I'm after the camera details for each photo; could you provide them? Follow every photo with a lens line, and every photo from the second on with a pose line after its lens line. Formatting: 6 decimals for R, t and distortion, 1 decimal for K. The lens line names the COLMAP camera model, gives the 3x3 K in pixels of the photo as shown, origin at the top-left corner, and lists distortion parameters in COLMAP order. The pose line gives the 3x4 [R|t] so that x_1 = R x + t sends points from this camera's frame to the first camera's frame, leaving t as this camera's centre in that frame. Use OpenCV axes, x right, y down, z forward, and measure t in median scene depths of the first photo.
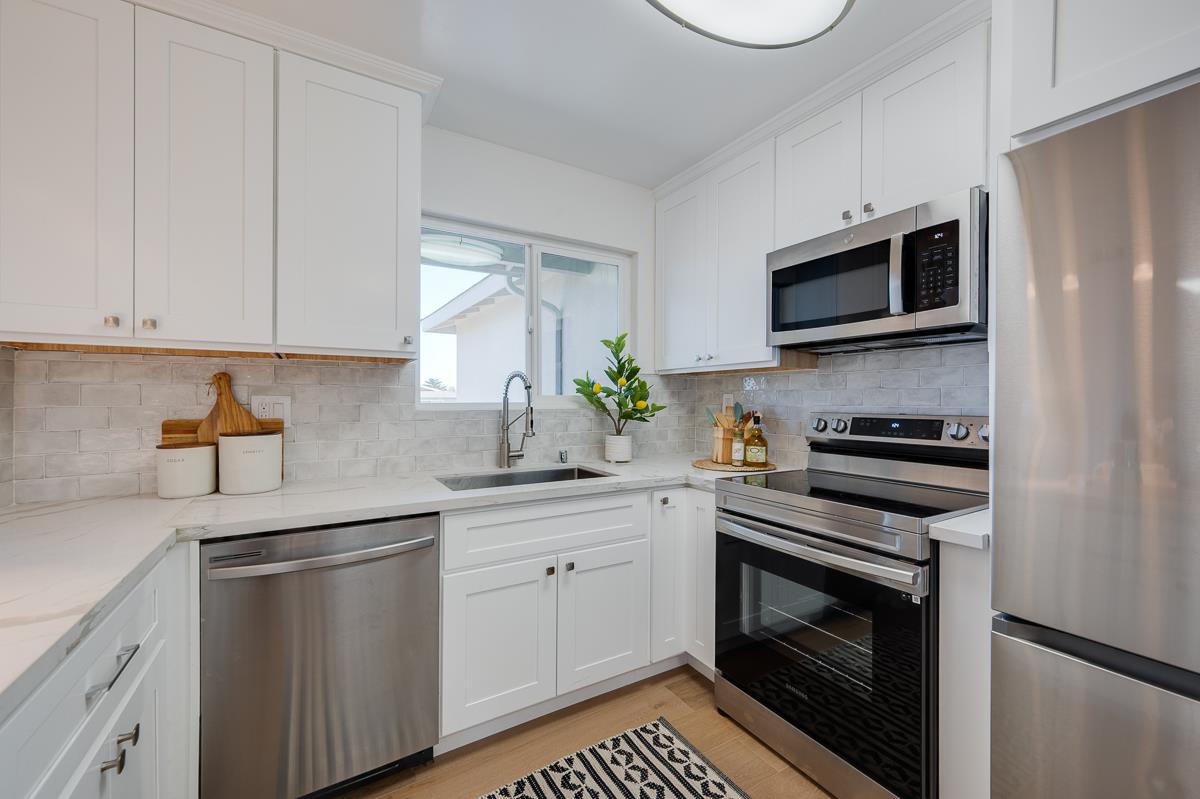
lens RADIAL K [[497.3, 0, 595.6], [0, 497.3, 401.3], [0, 0, 1]] dist [0.003898, -0.000932]
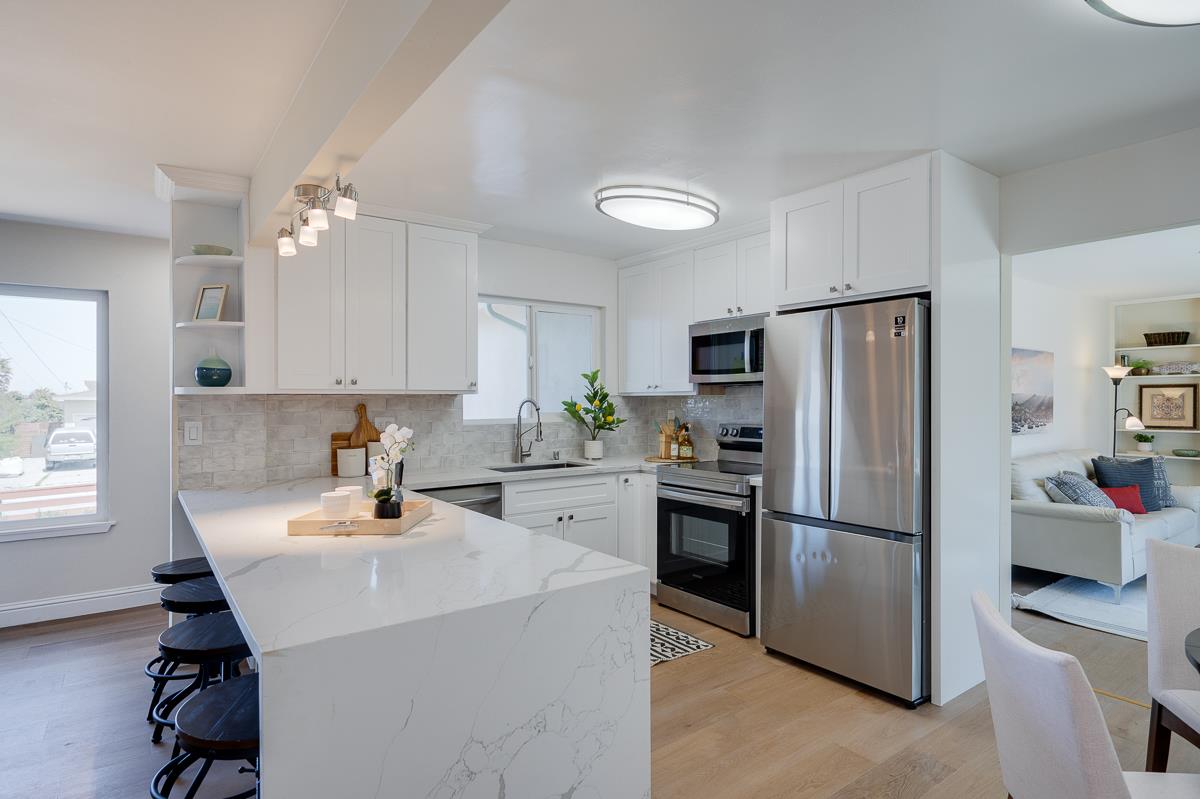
lens RADIAL K [[645.1, 0, 596.8], [0, 645.1, 398.7], [0, 0, 1]] dist [-0.007419, 0.009739]
pose [[0.995603, -0.005126, 0.093535, -0.149282], [0.005700, 0.999967, -0.005868, -0.051188], [-0.093501, 0.006376, 0.995599, -1.066890]]
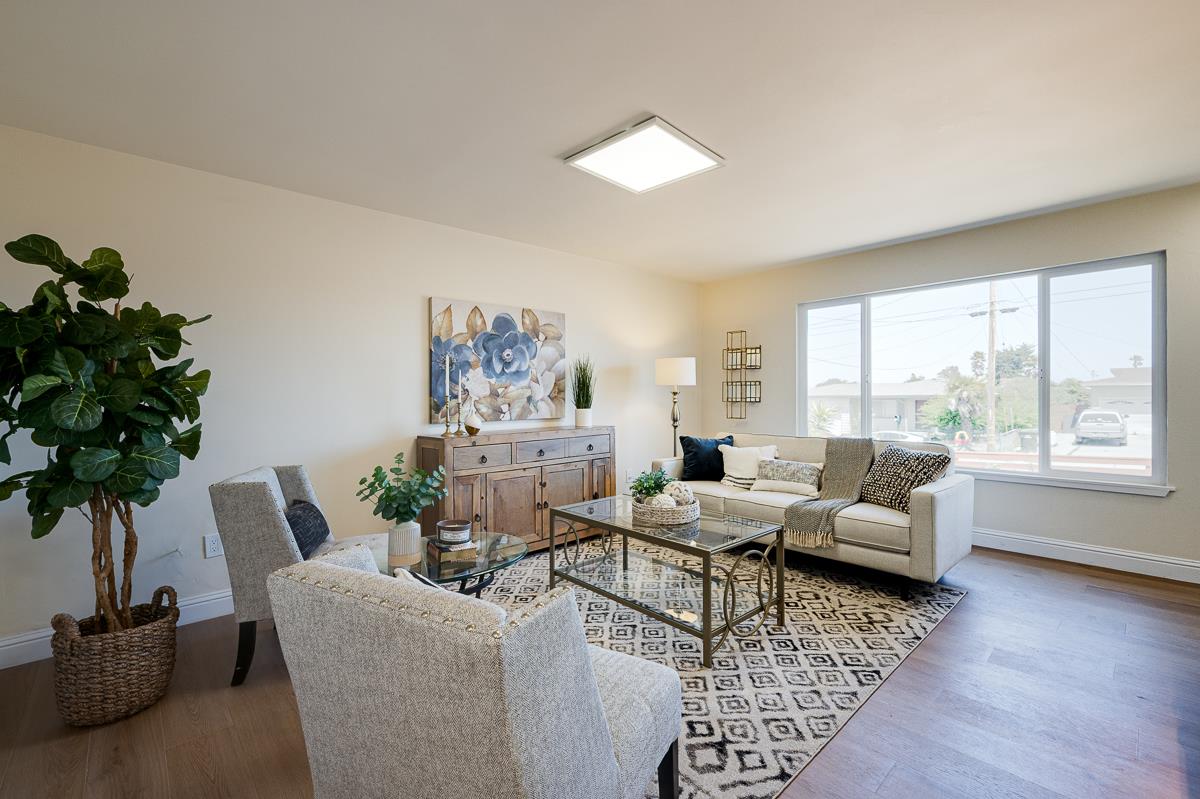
lens RADIAL K [[505.6, 0, 604.1], [0, 505.6, 392.3], [0, 0, 1]] dist [-0.003332, 0.000372]
pose [[0.204127, -0.007091, -0.978919, -0.330033], [0.008619, 0.999948, -0.005446, 0.018515], [0.978907, -0.007325, 0.204177, -0.913624]]
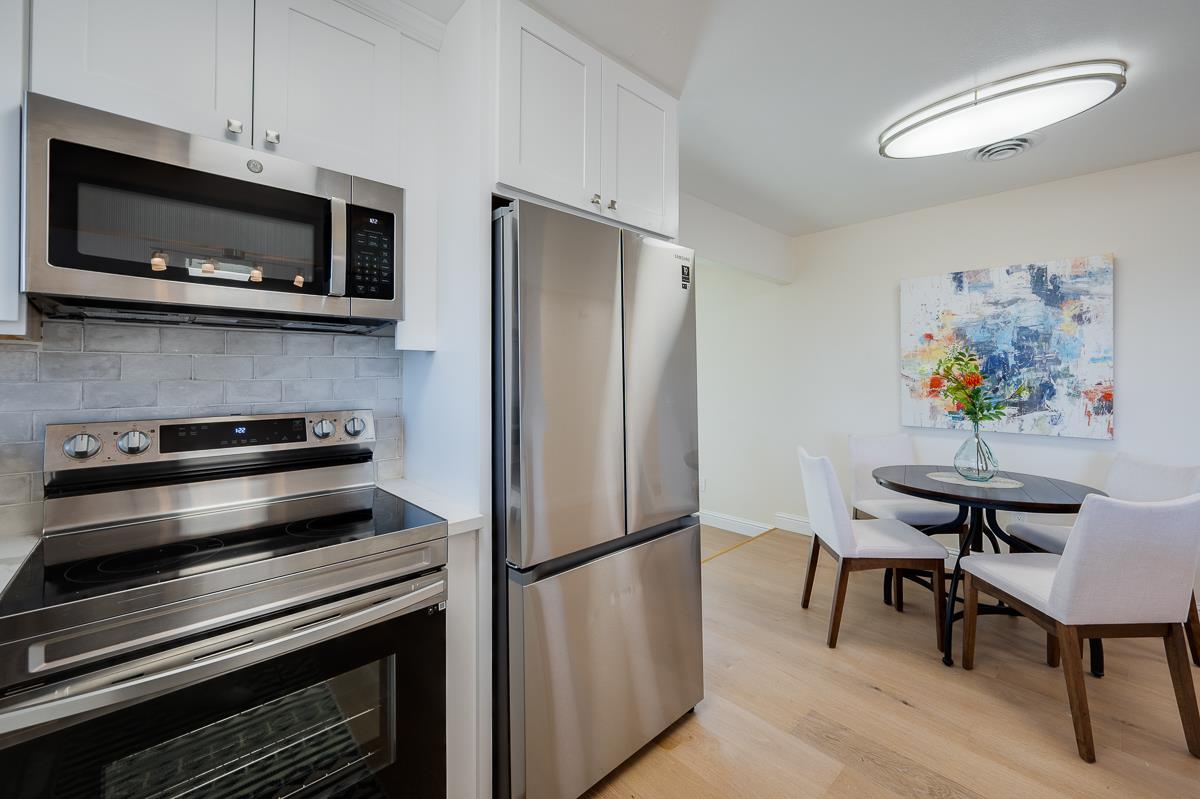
lens RADIAL K [[497.3, 0, 600.9], [0, 497.3, 373.9], [0, 0, 1]] dist [0.003898, -0.000932]
pose [[-0.222421, 0.002123, 0.974948, -0.239866], [0.004388, 0.999990, -0.001177, -0.031718], [-0.974941, 0.004017, -0.222428, 0.596246]]
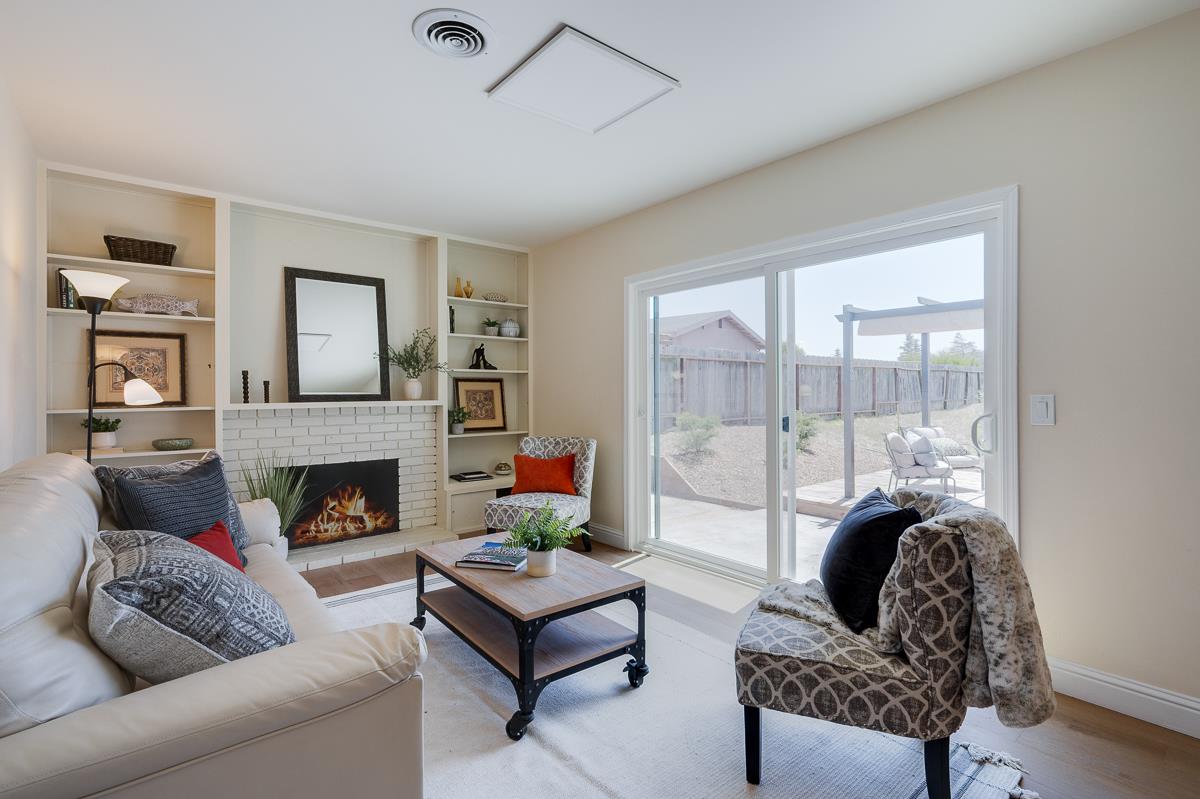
lens RADIAL K [[555.3, 0, 621.0], [0, 555.3, 388.2], [0, 0, 1]] dist [-0.003720, 0.000421]
pose [[-0.160370, 0.004546, 0.987047, 1.199863], [0.009444, 0.999951, -0.003071, 0.066956], [-0.987012, 0.008829, -0.160405, 0.811382]]
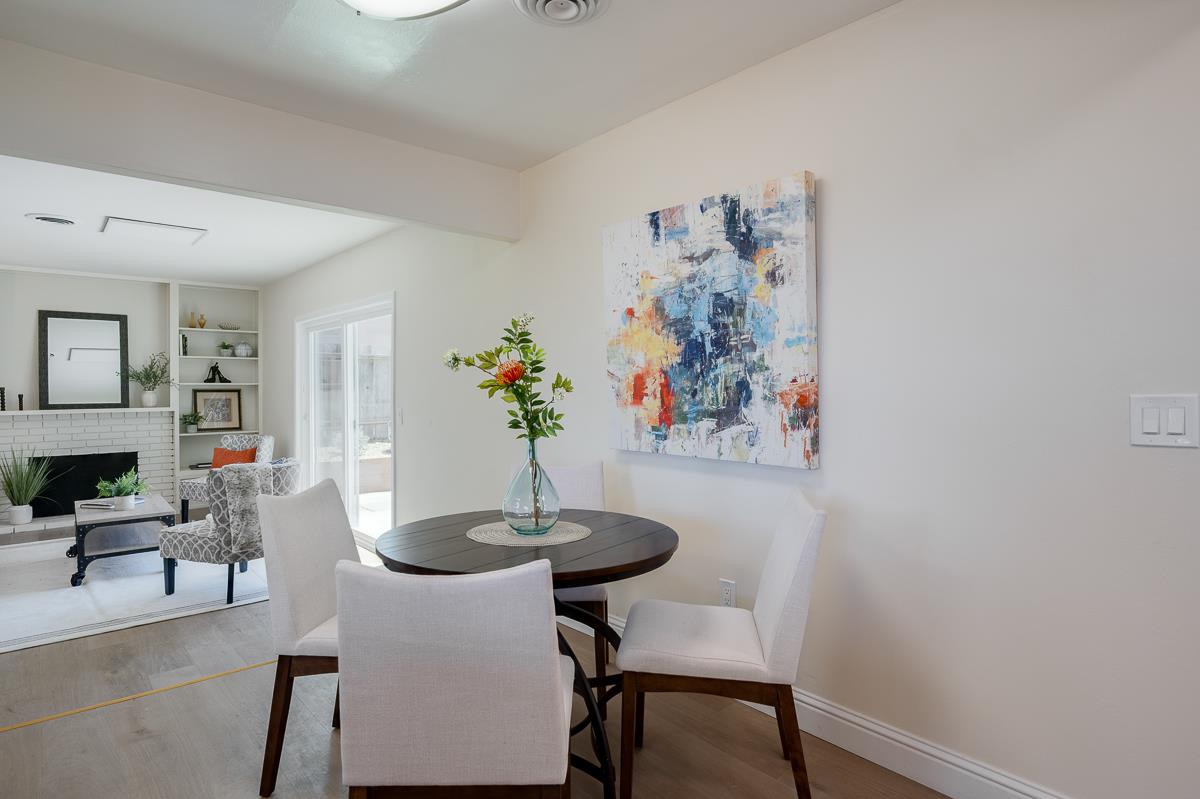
lens RADIAL K [[645.1, 0, 601.0], [0, 645.1, 389.8], [0, 0, 1]] dist [-0.007419, 0.009739]
pose [[-0.170743, -0.004335, 0.985306, -0.246393], [0.007865, 0.999952, 0.005762, 0.006376], [-0.985284, 0.008734, -0.170700, -0.504514]]
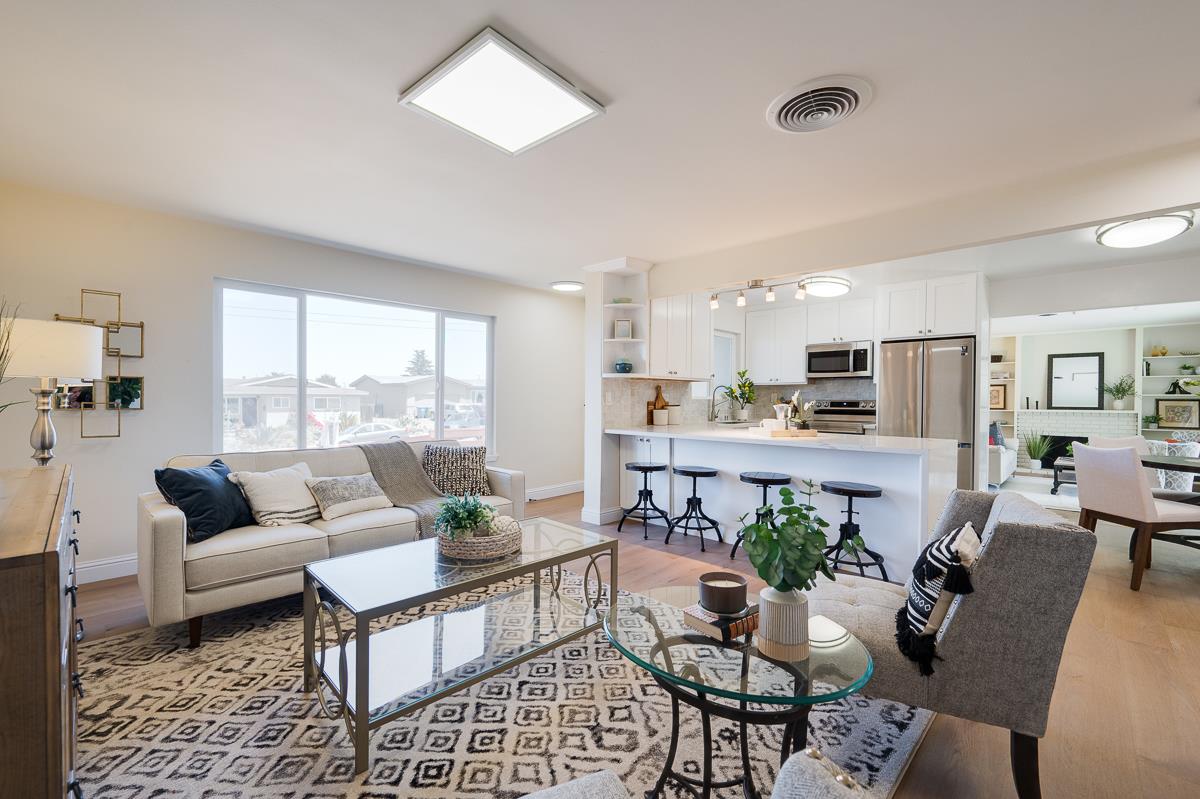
lens RADIAL K [[497.3, 0, 602.1], [0, 497.3, 393.3], [0, 0, 1]] dist [0.003898, -0.000932]
pose [[0.965597, 0.005687, 0.259981, -1.634483], [-0.001826, 0.999884, -0.015093, 0.030348], [-0.260037, 0.014099, 0.965496, -1.582418]]
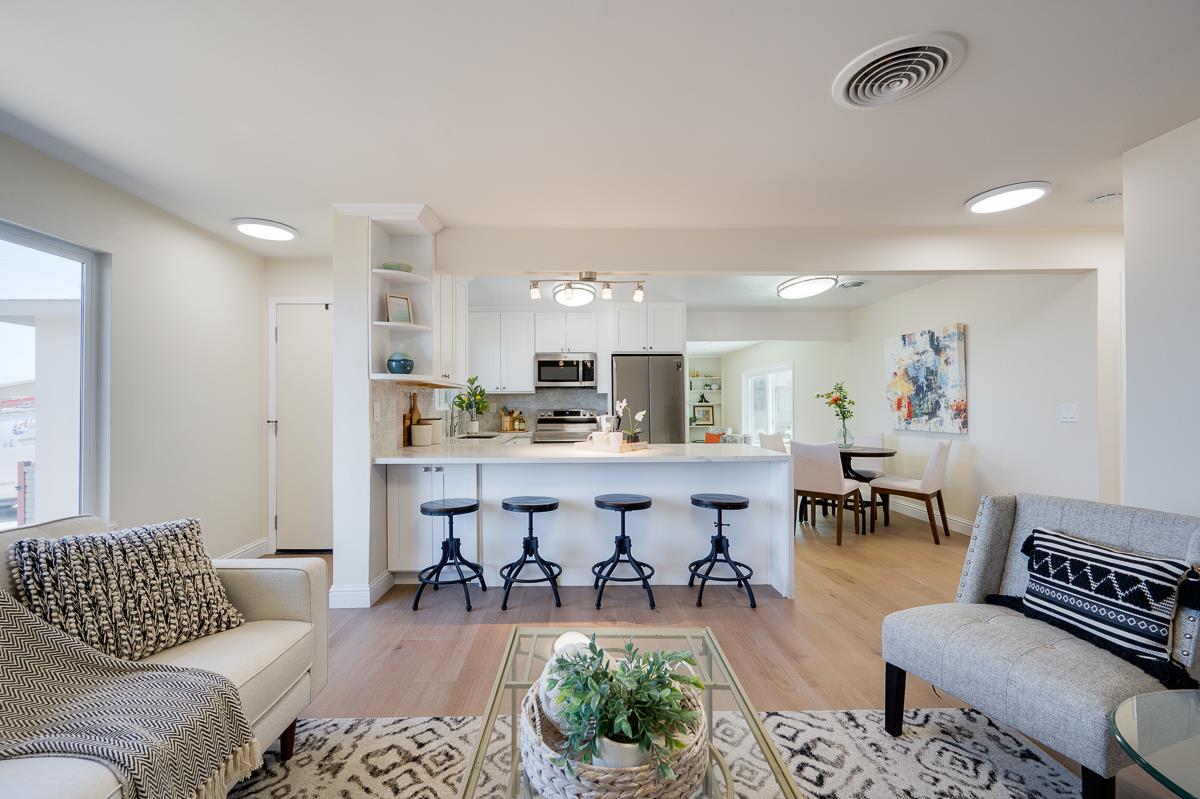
lens RADIAL K [[479.8, 0, 585.1], [0, 479.8, 401.7], [0, 0, 1]] dist [-0.002410, 0.000165]
pose [[0.505853, 0.005503, 0.862602, -1.954491], [0.009893, 0.999877, -0.012181, 0.014152], [-0.862563, 0.014696, 0.505736, -0.664999]]
